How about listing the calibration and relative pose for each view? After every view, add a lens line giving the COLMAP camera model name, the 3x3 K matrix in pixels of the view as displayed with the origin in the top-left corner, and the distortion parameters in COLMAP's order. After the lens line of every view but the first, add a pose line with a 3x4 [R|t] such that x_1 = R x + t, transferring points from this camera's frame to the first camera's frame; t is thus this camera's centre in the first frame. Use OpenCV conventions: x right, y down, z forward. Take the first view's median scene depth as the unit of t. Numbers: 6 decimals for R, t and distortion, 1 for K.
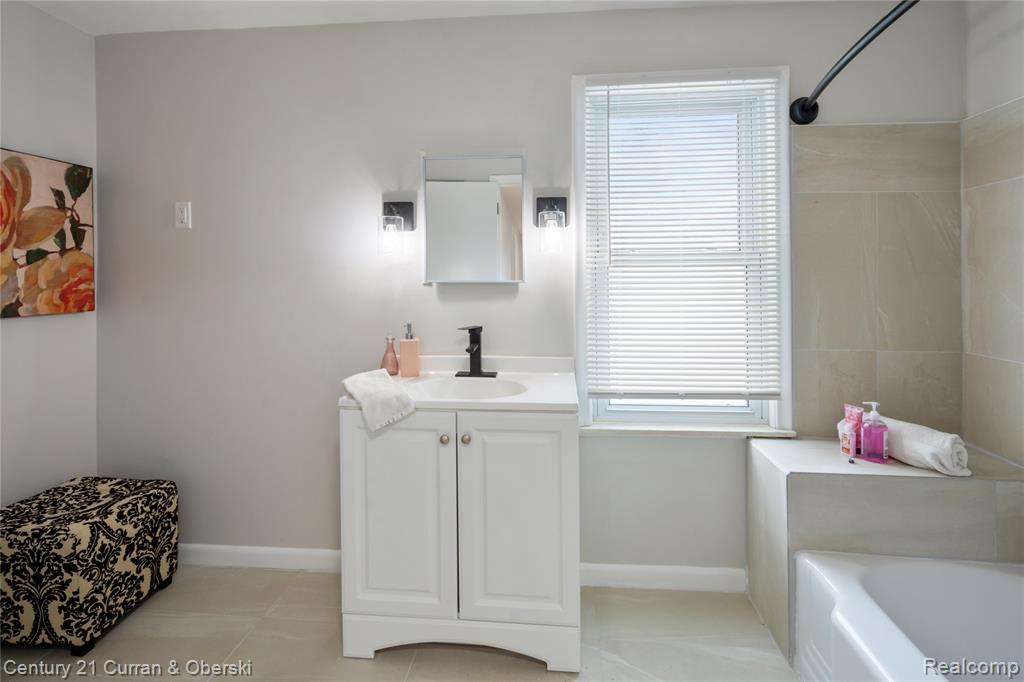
lens RADIAL K [[510.6, 0, 512.3], [0, 510.6, 275.9], [0, 0, 1]] dist [-0.000895, -0.000460]
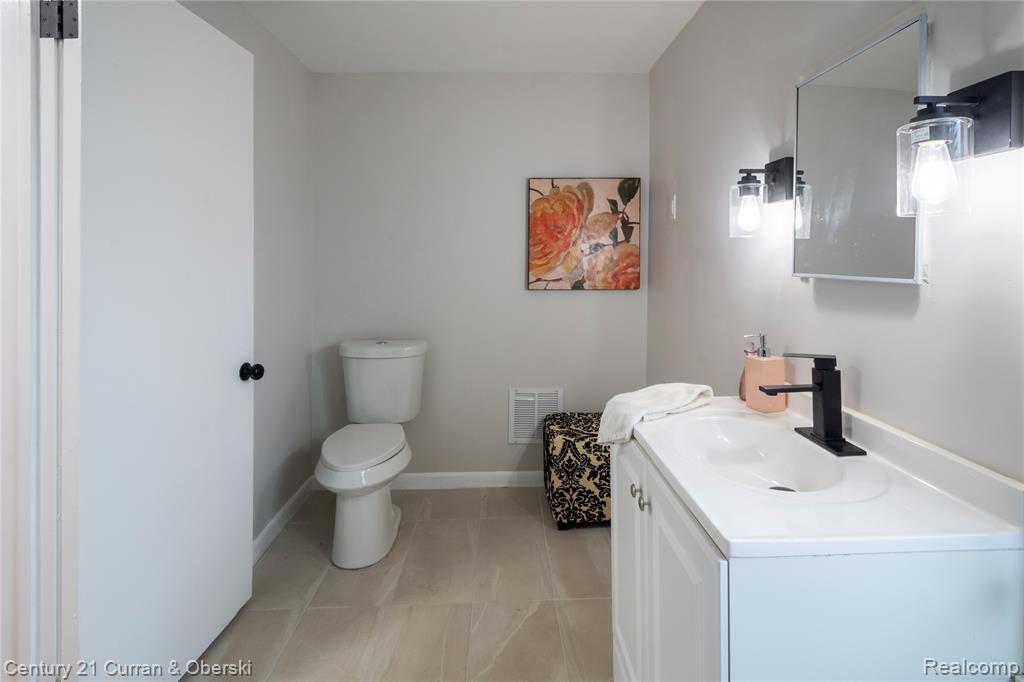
lens RADIAL K [[508.0, 0, 514.6], [0, 508.0, 262.1], [0, 0, 1]] dist [-0.000564, -0.000153]
pose [[0.128430, 0.008292, -0.991684, 0.451025], [0.000413, 0.999965, 0.008414, -0.011730], [0.991719, -0.001490, 0.128422, 0.580015]]
